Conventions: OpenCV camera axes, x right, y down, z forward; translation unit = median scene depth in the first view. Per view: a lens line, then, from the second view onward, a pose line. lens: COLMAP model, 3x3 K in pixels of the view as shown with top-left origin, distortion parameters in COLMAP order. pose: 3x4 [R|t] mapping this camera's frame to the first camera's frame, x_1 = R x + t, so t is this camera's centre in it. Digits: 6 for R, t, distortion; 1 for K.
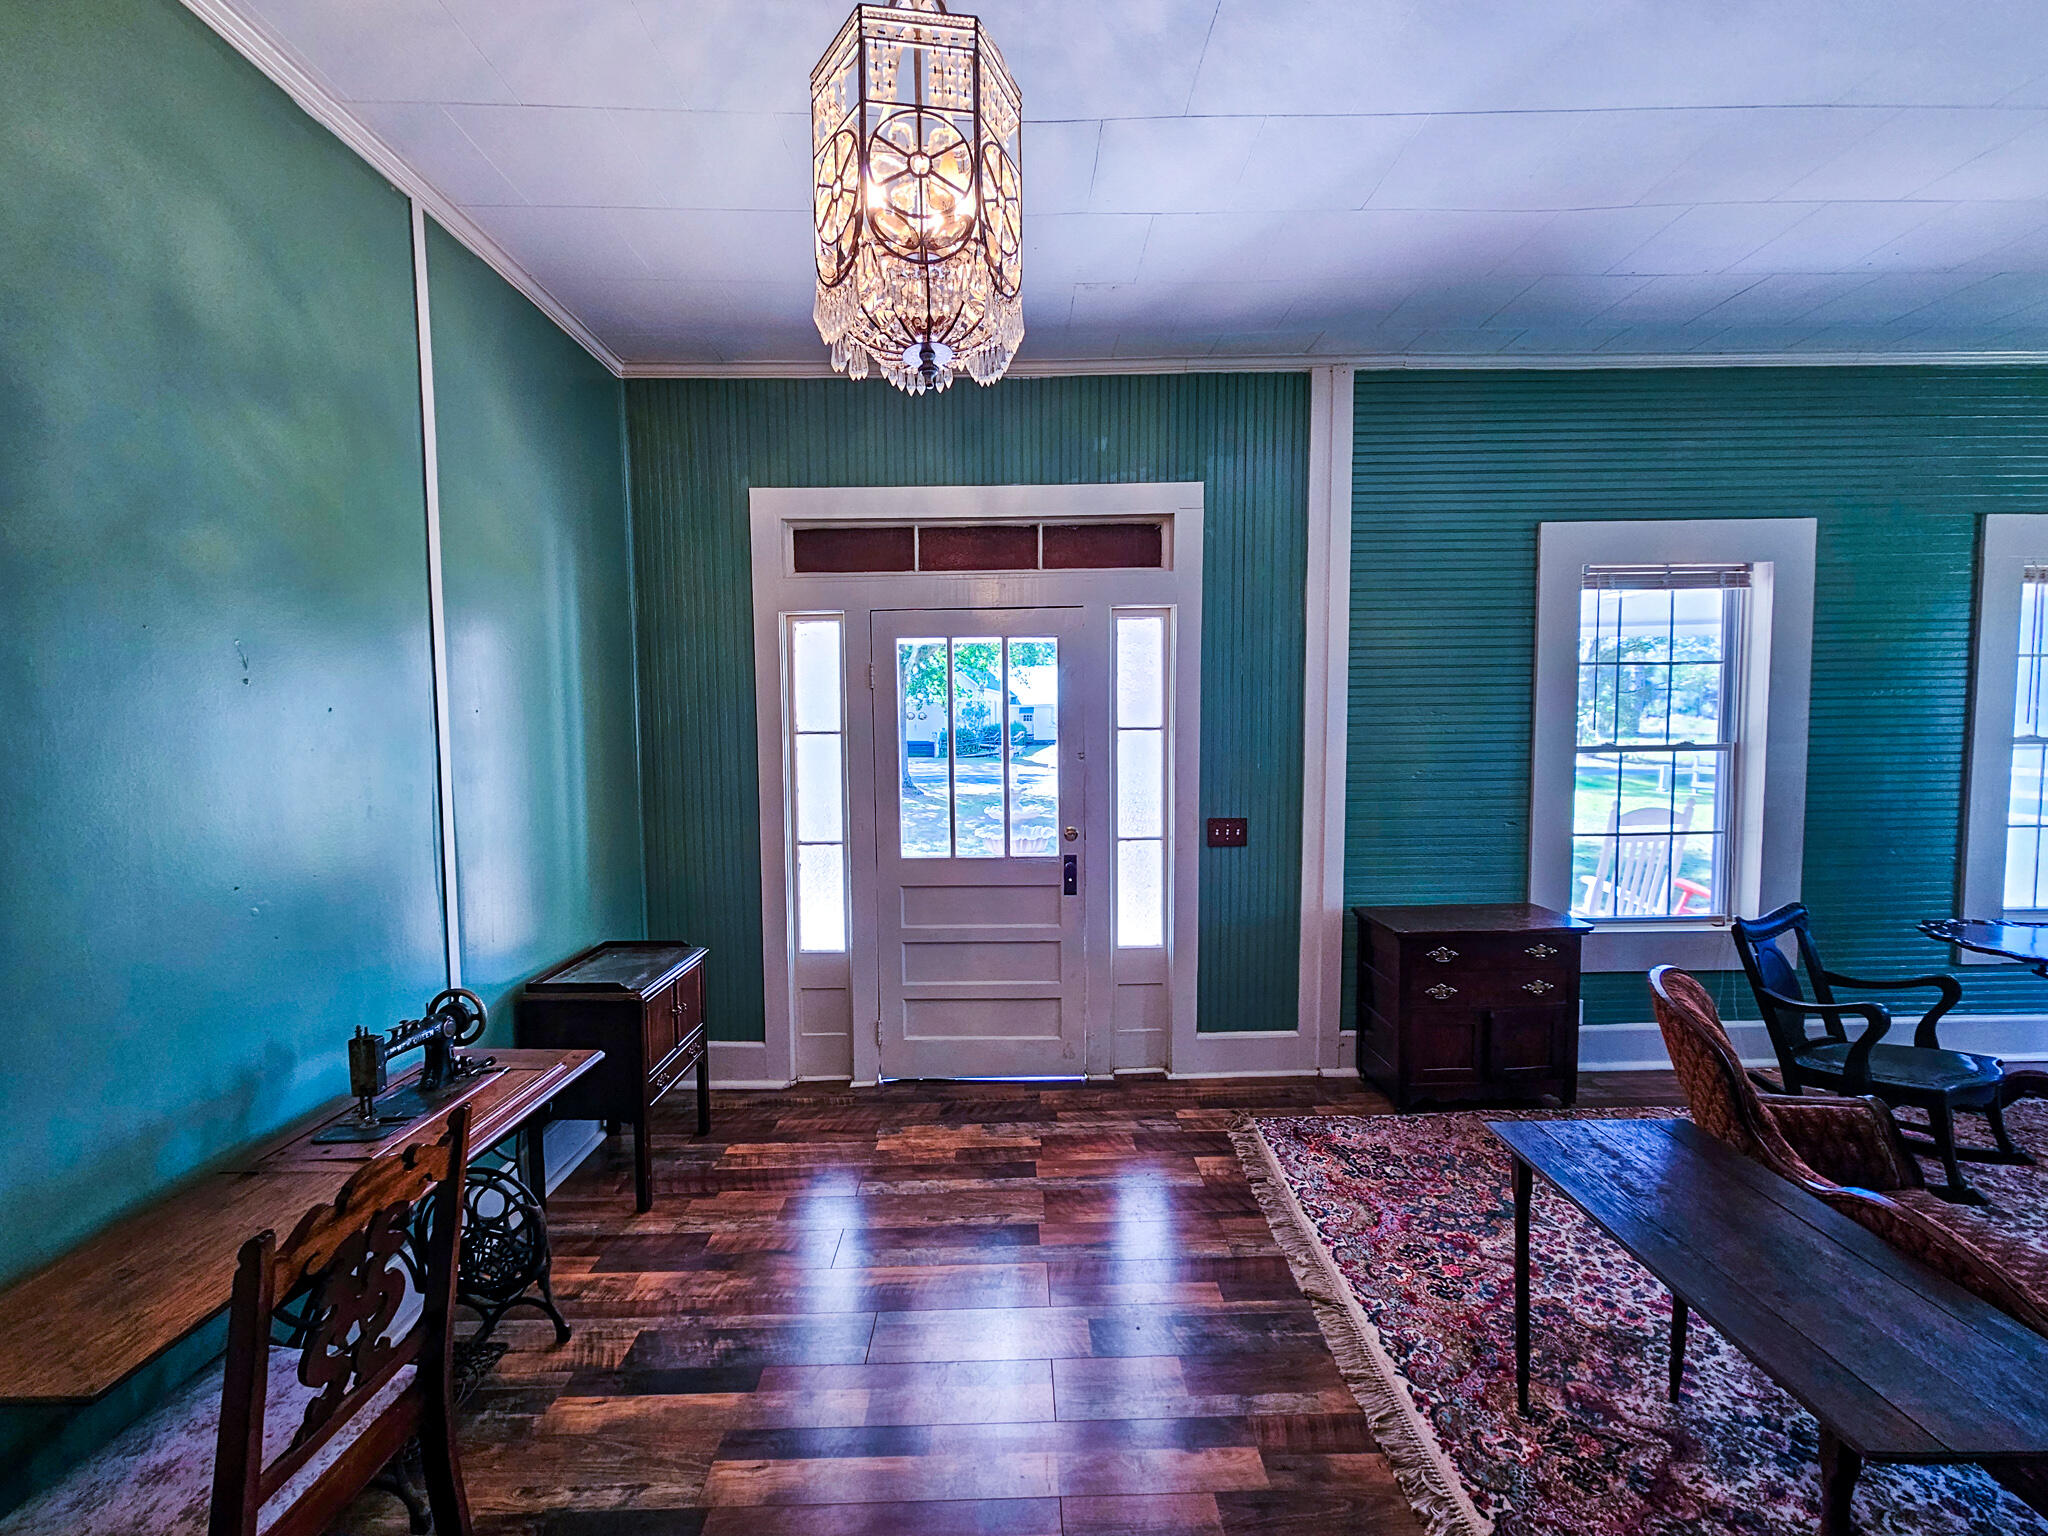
lens RADIAL K [[840.3, 0, 1019.2], [0, 840.3, 771.6], [0, 0, 1]] dist [-0.000320, 0.000679]
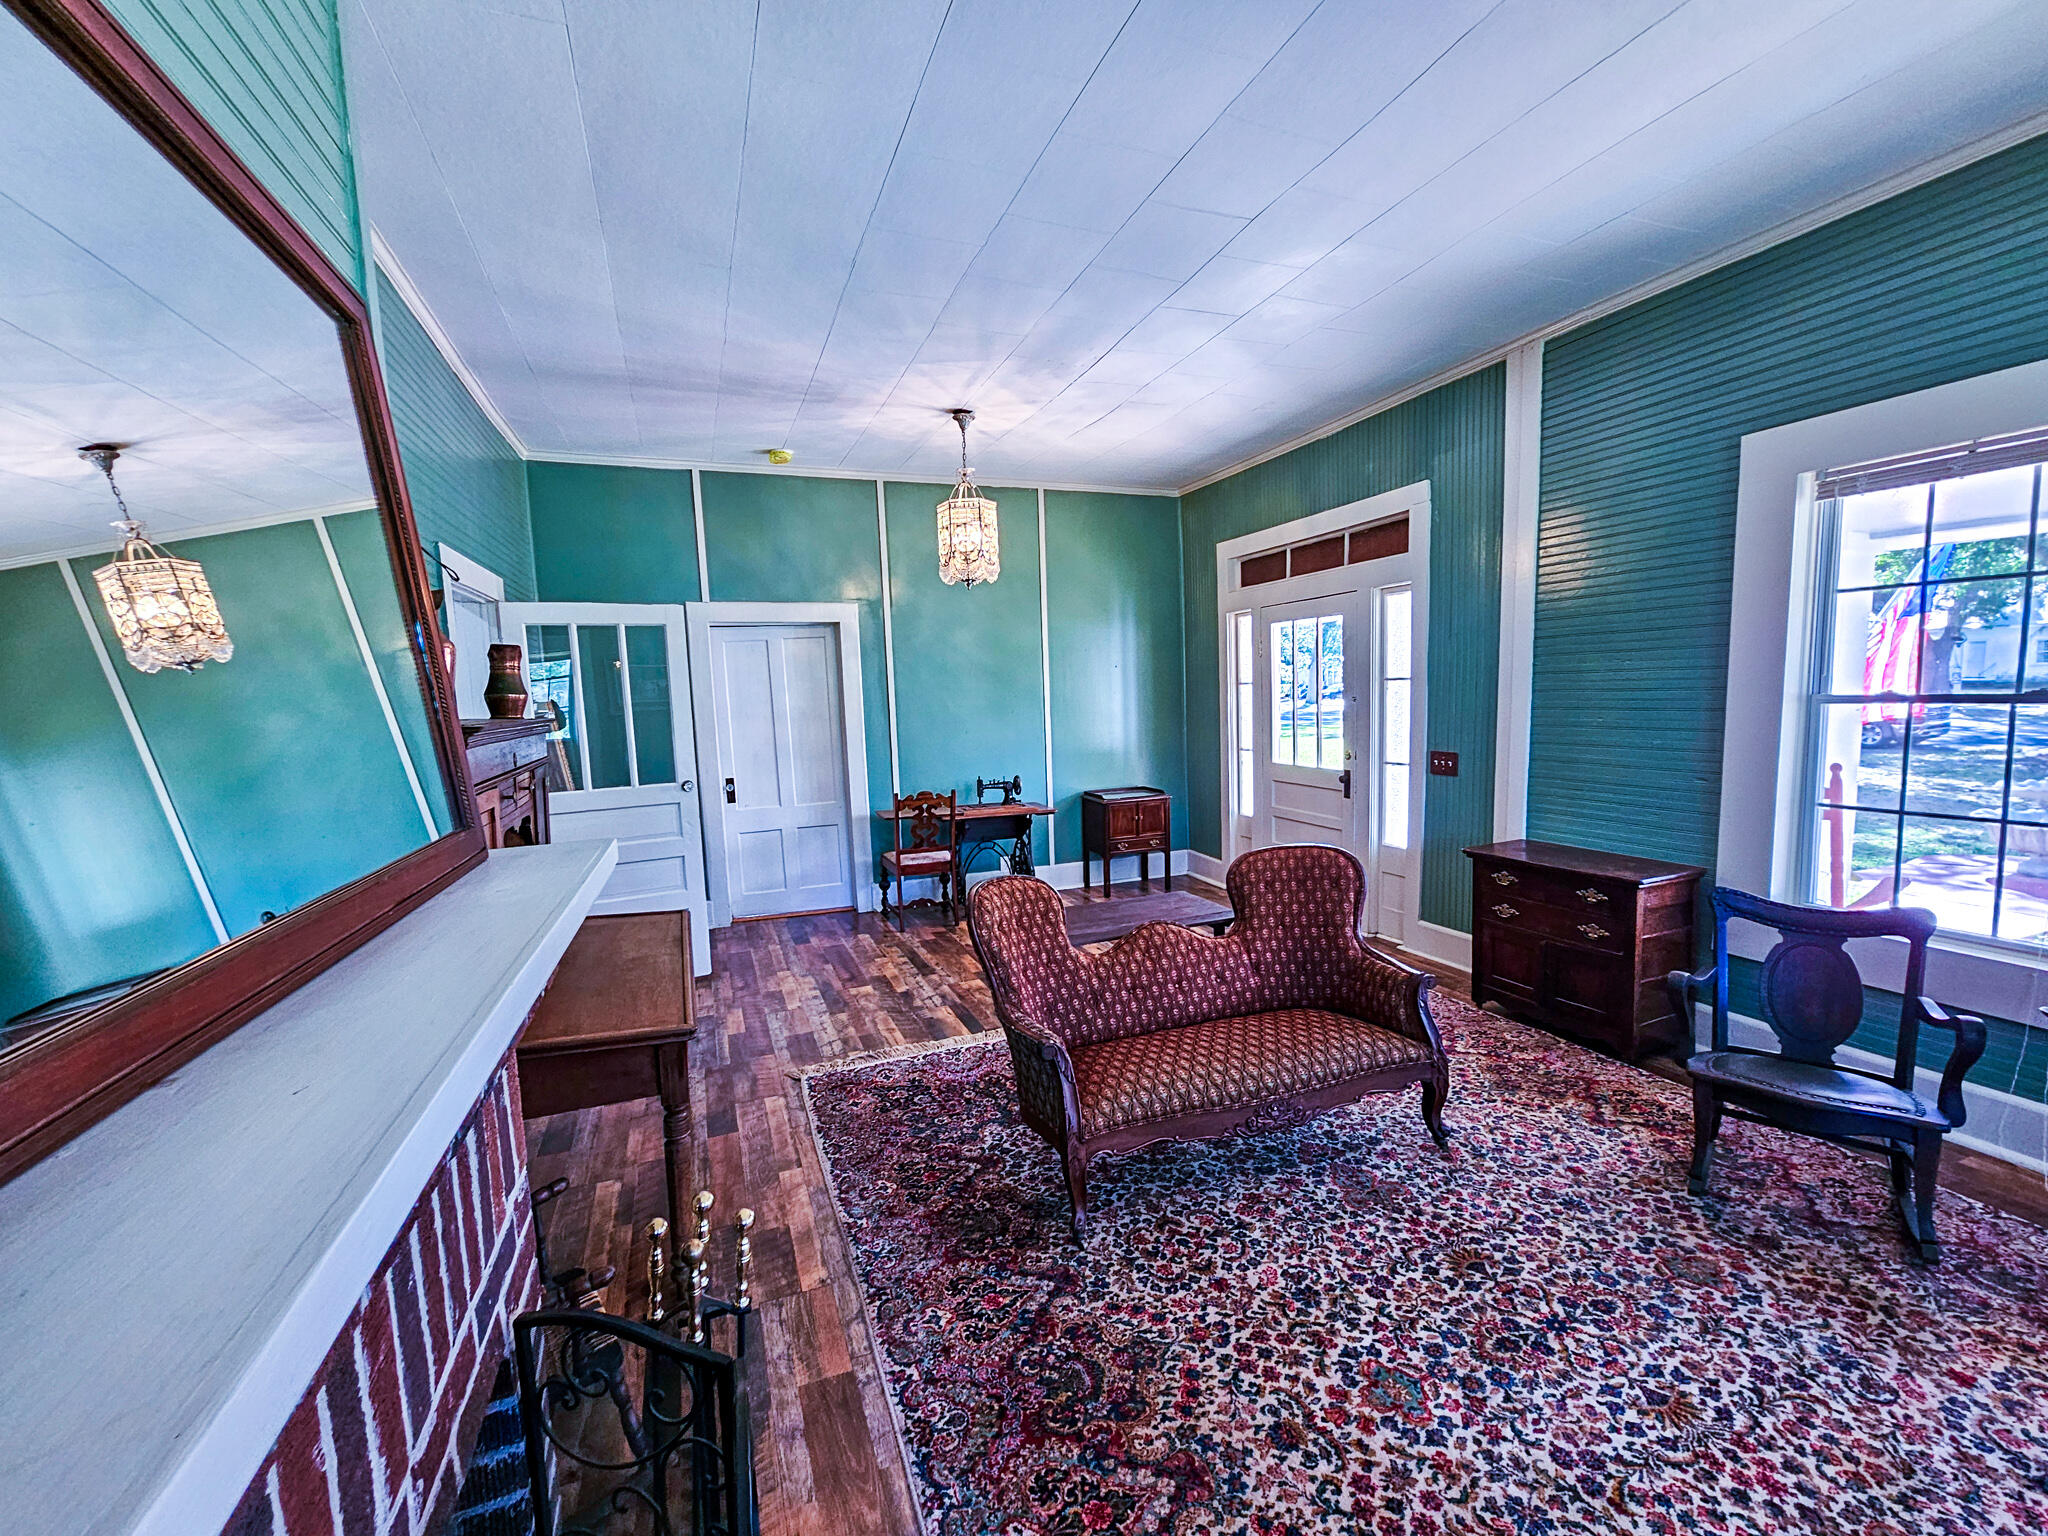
lens RADIAL K [[840.3, 0, 1024.4], [0, 840.3, 781.9], [0, 0, 1]] dist [-0.000320, 0.000679]
pose [[0.355348, 0.103524, -0.928984, 1.189011], [-0.027504, 0.994576, 0.100313, -0.007242], [0.934329, -0.010095, 0.356268, -0.009668]]
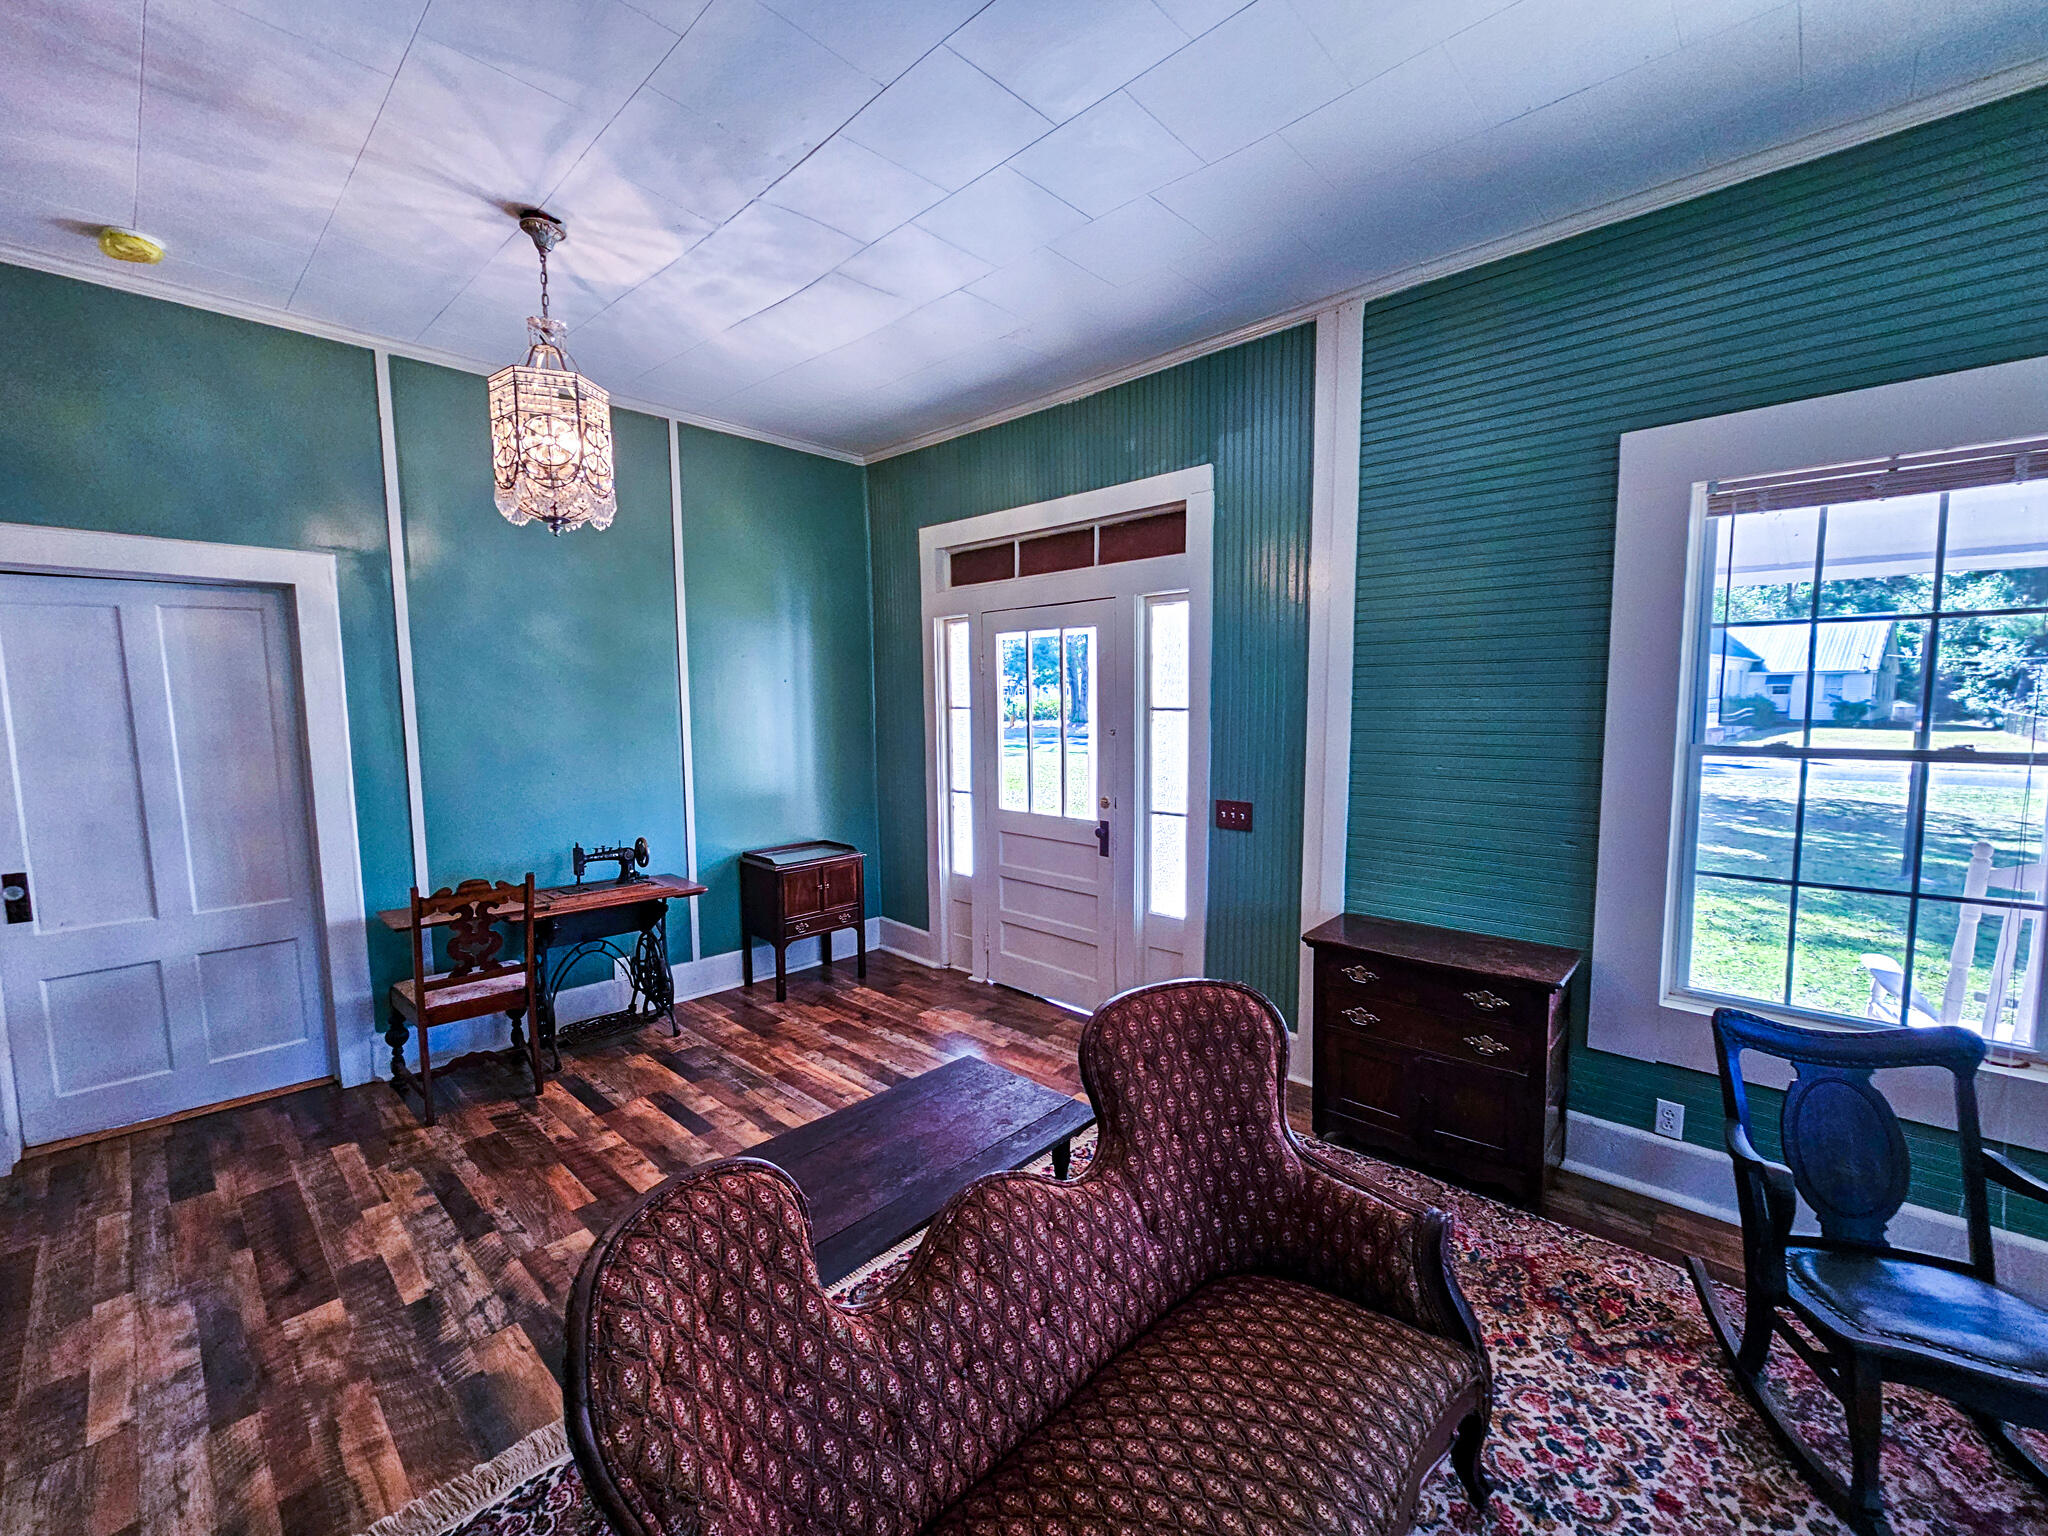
lens RADIAL K [[840.3, 0, 1033.7], [0, 840.3, 773.6], [0, 0, 1]] dist [-0.000320, 0.000679]
pose [[0.727082, 0.069191, -0.683055, 0.759395], [-0.043767, 0.997556, 0.054460, -0.021133], [0.685154, -0.009702, 0.728334, 0.119054]]
